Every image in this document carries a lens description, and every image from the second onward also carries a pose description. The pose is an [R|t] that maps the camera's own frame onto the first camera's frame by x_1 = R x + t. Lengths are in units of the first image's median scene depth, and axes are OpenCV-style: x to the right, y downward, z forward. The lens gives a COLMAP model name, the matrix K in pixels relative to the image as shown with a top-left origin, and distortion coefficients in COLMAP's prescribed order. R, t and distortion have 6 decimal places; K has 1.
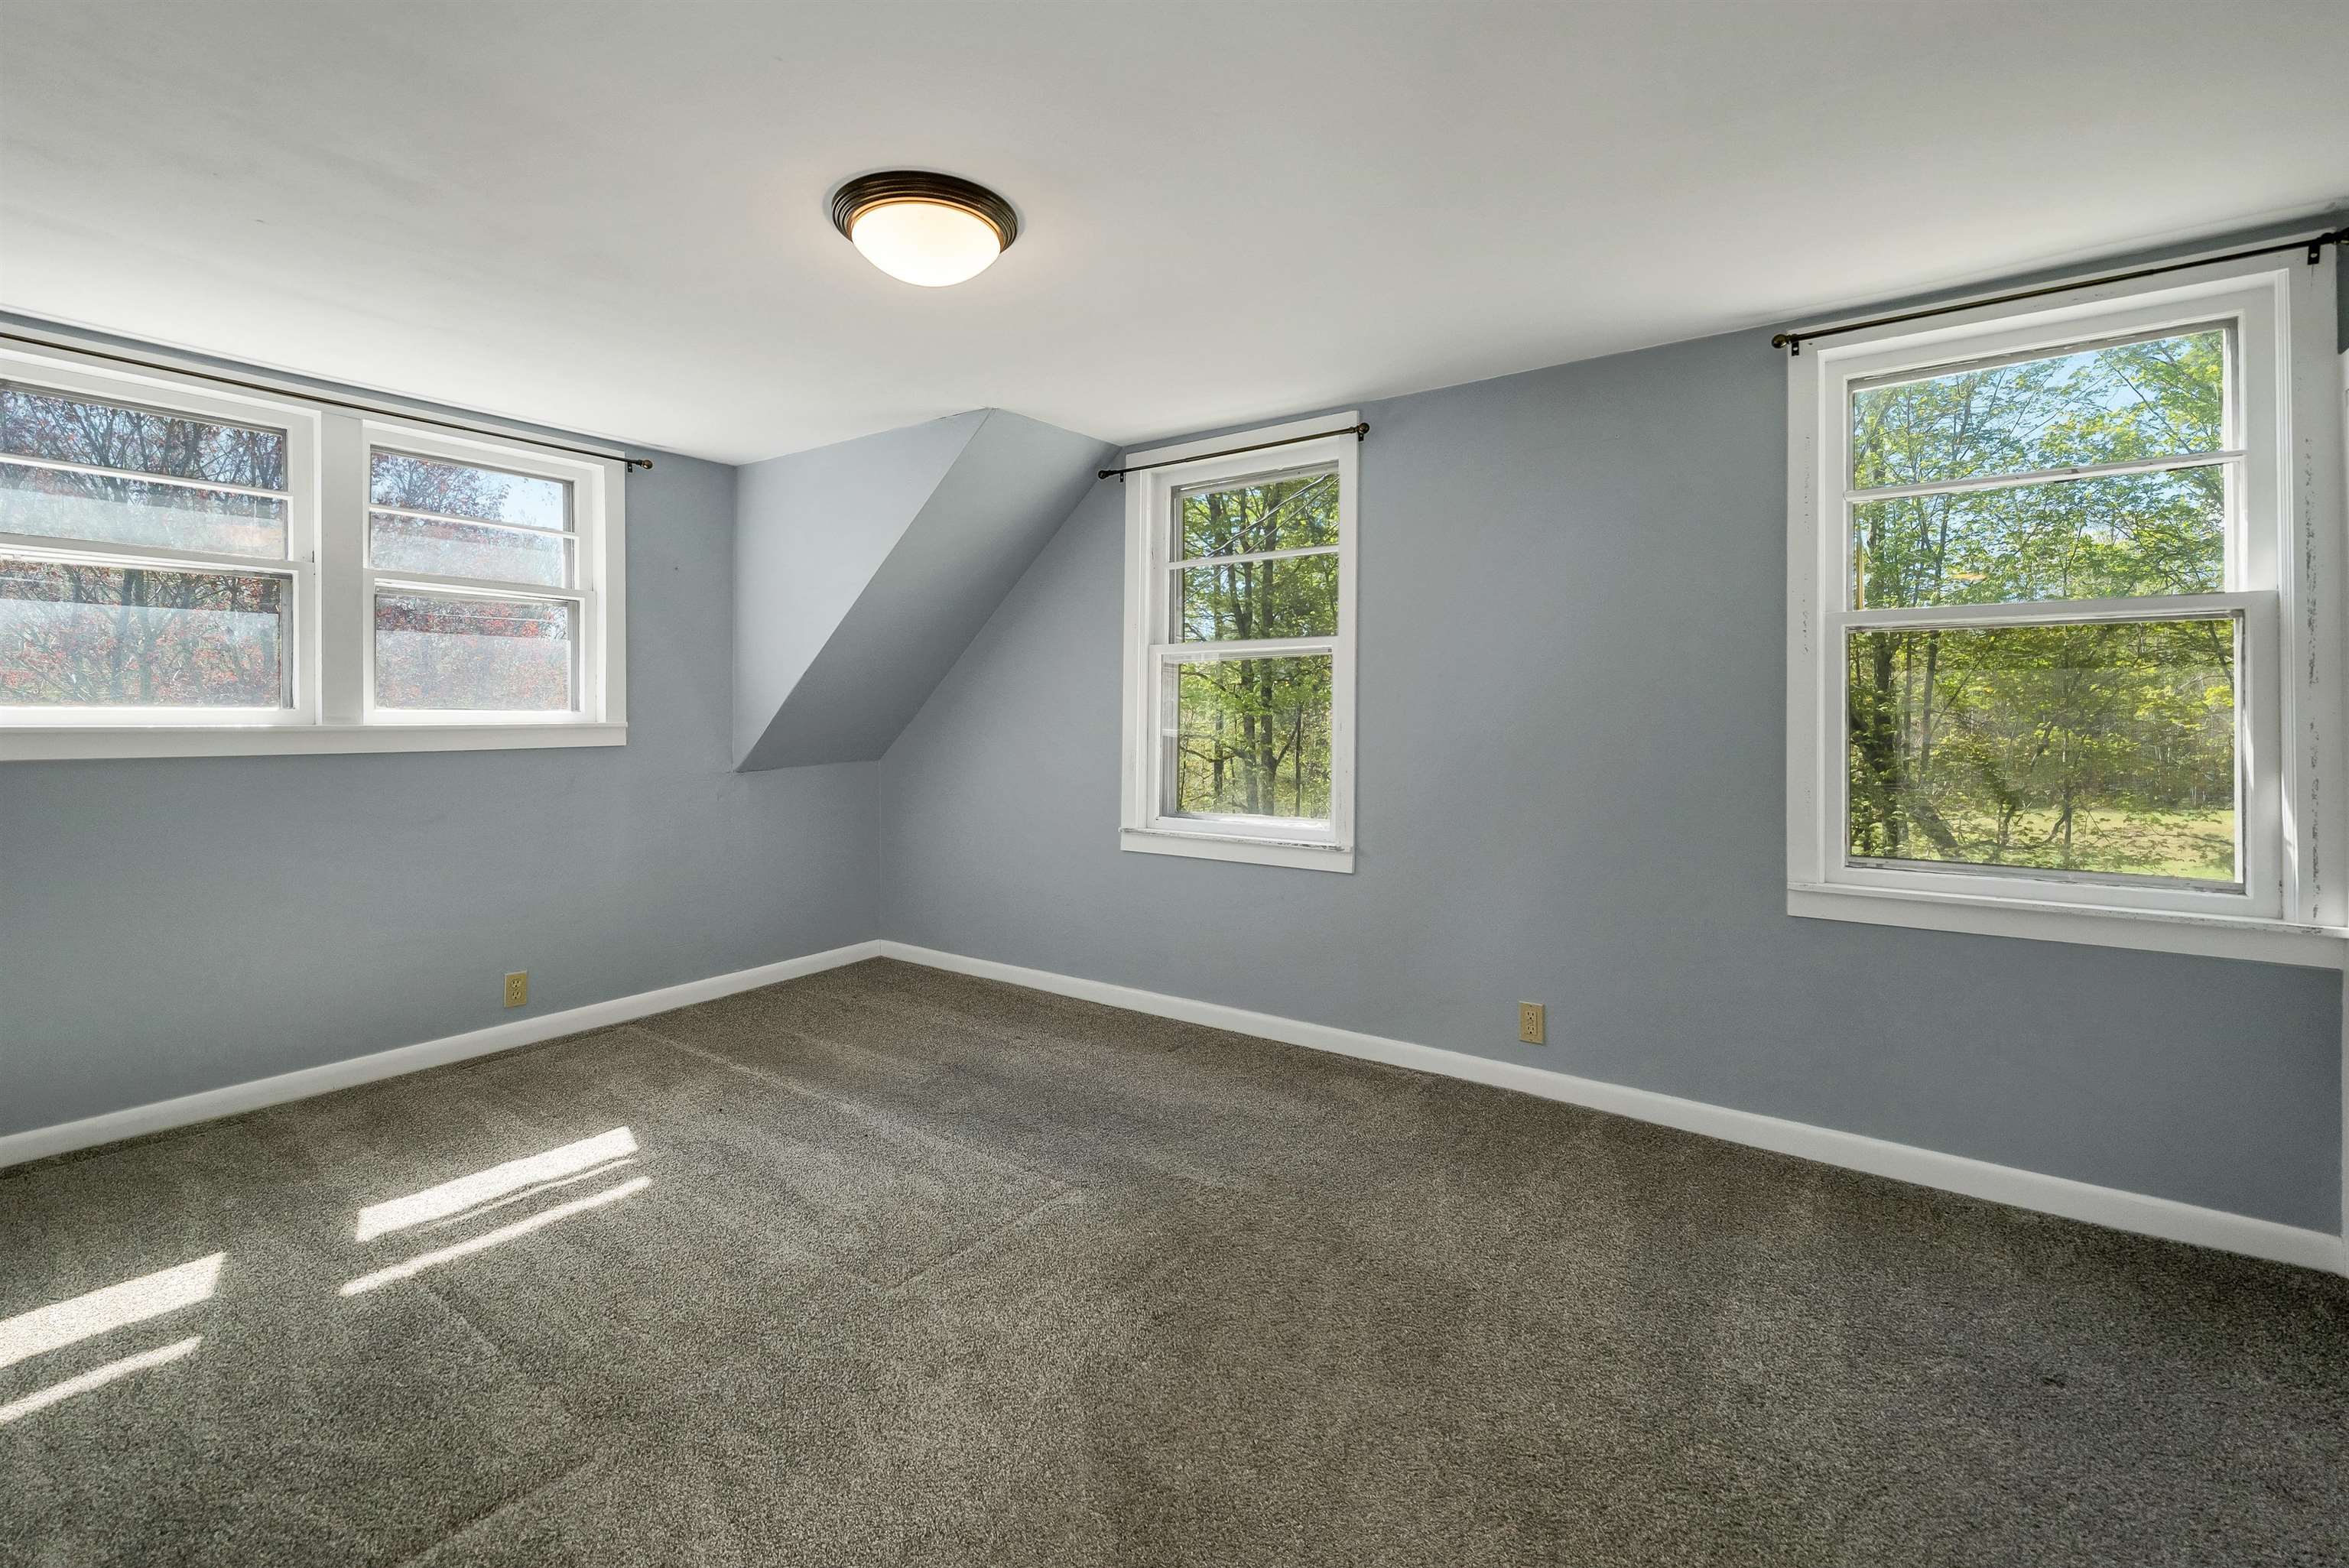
lens RADIAL K [[997.5, 0, 1172.4], [0, 997.5, 730.4], [0, 0, 1]] dist [0.000200, -0.000009]
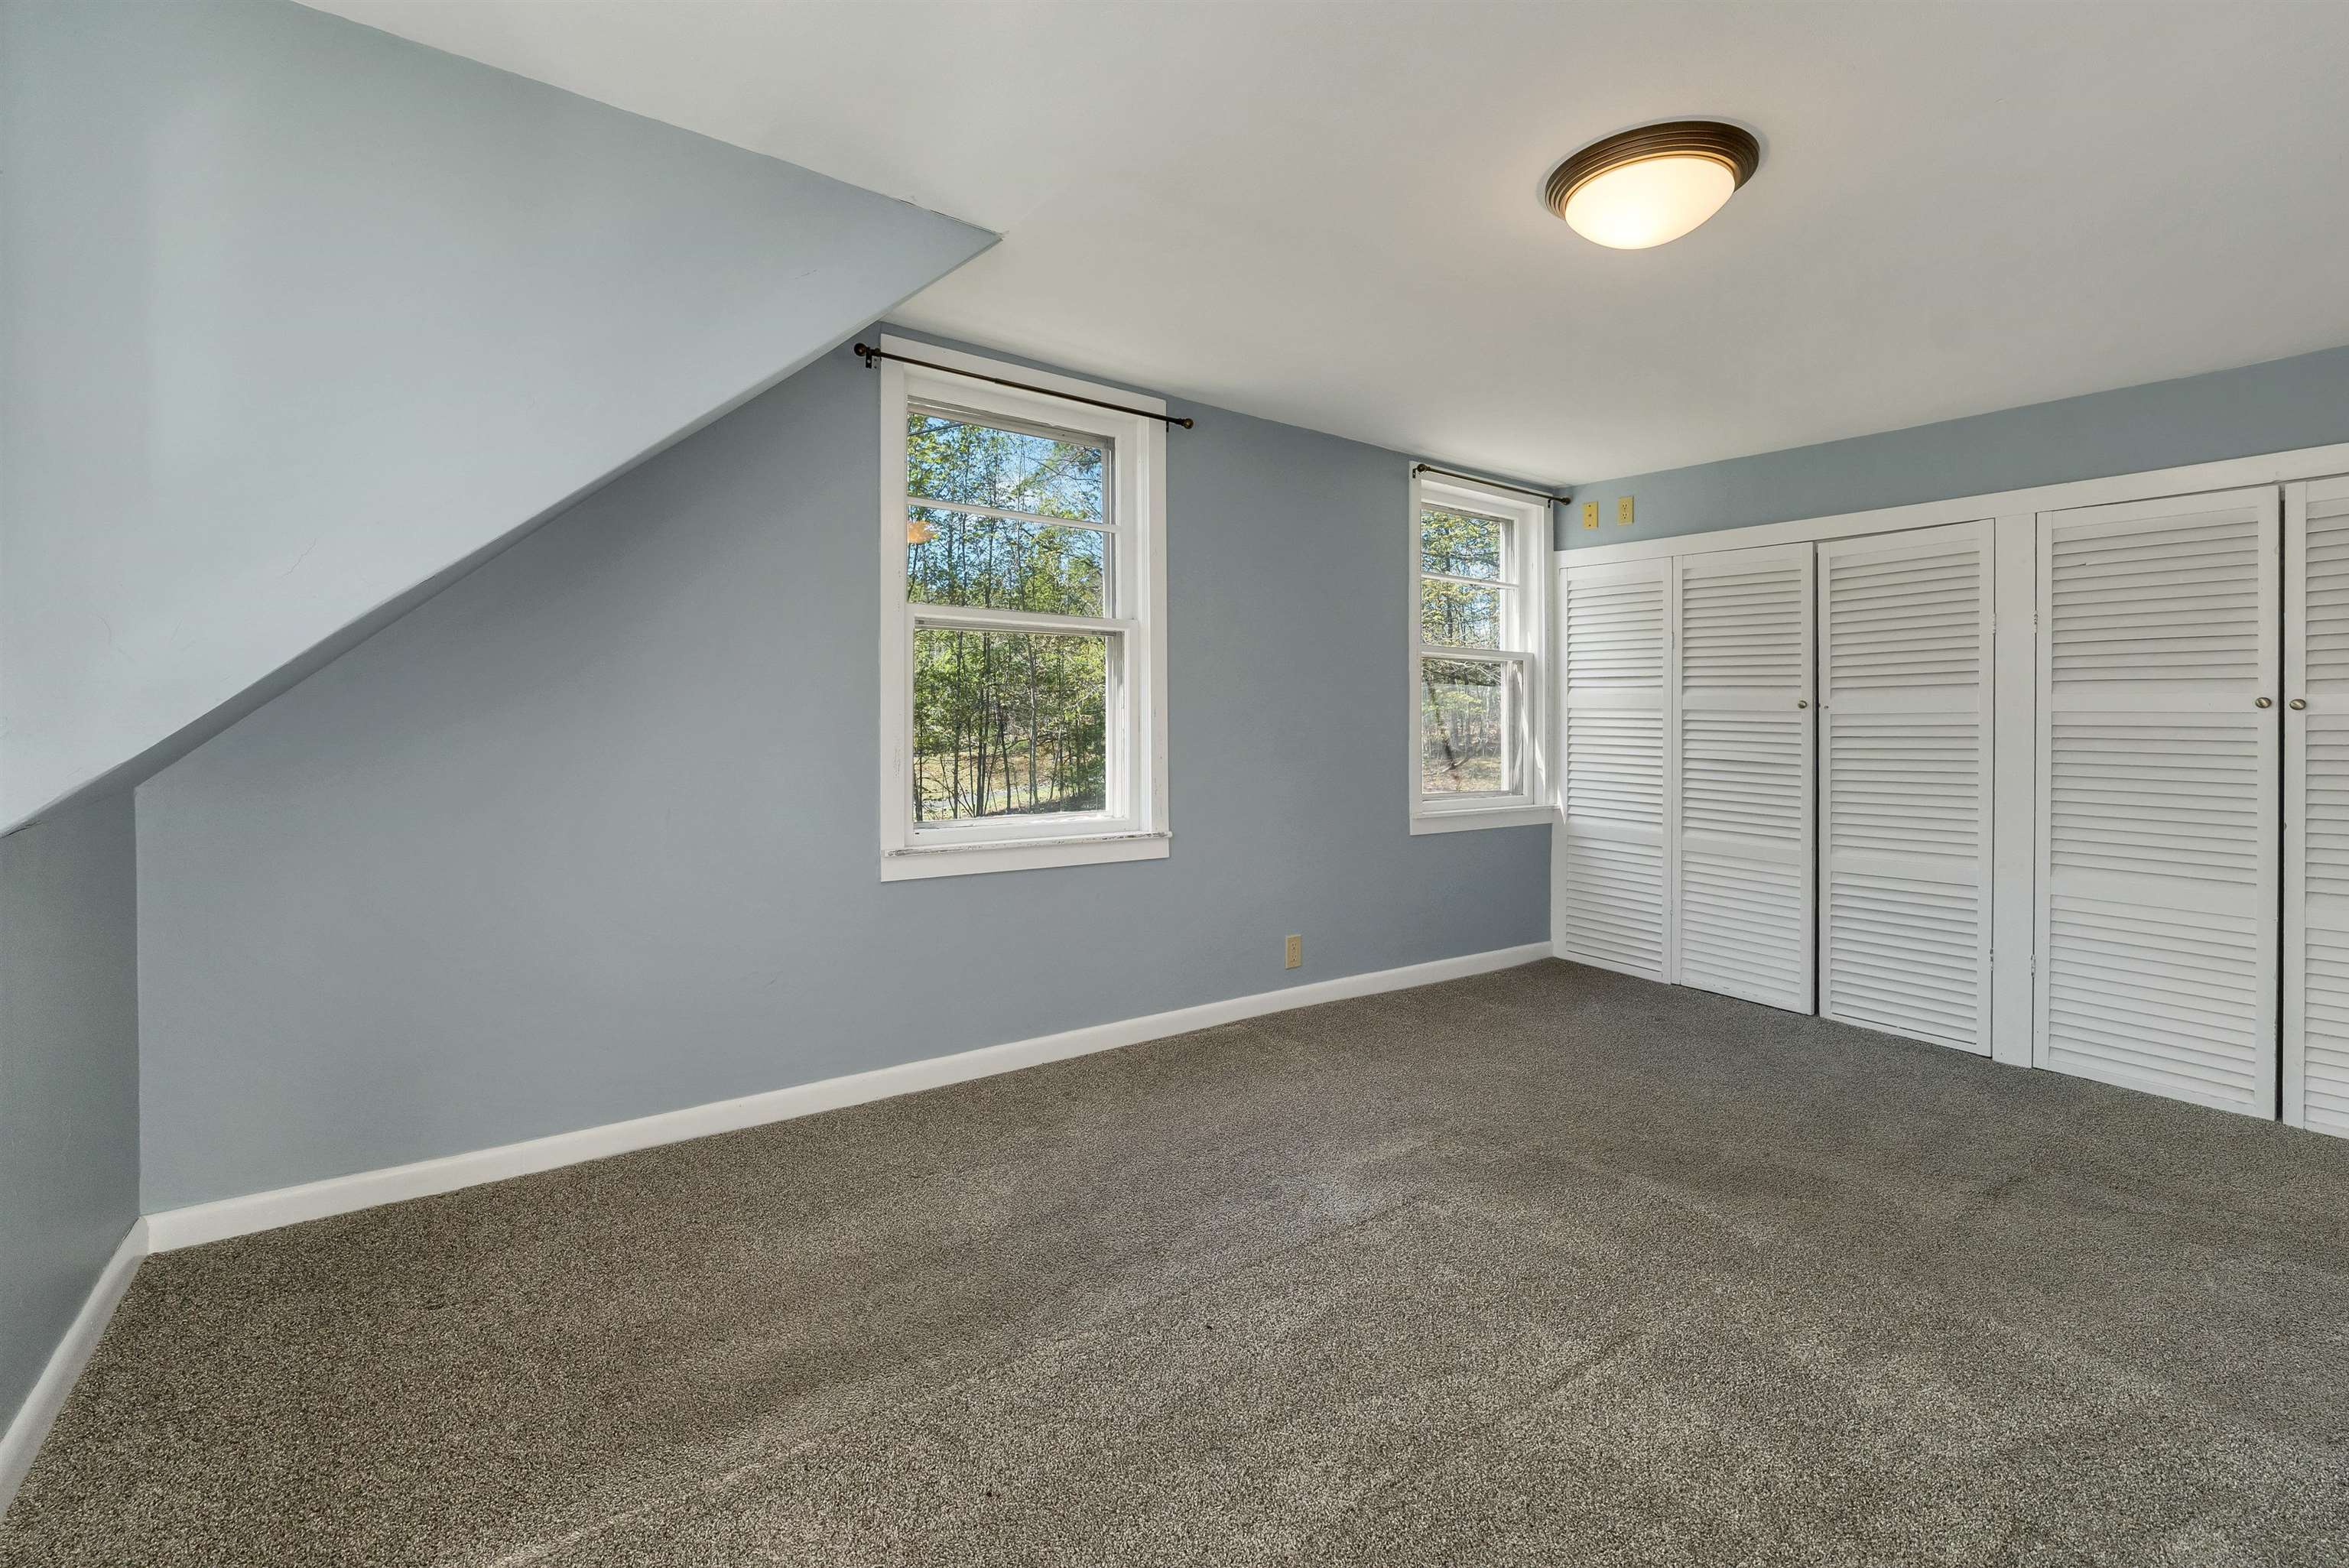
lens RADIAL K [[997.5, 0, 1172.4], [0, 997.5, 730.4], [0, 0, 1]] dist [0.000200, -0.000009]
pose [[0.321156, -0.008674, 0.946987, -0.987069], [-0.002214, 0.999948, 0.009910, 0.004943], [-0.947024, -0.005279, 0.321120, 0.847997]]
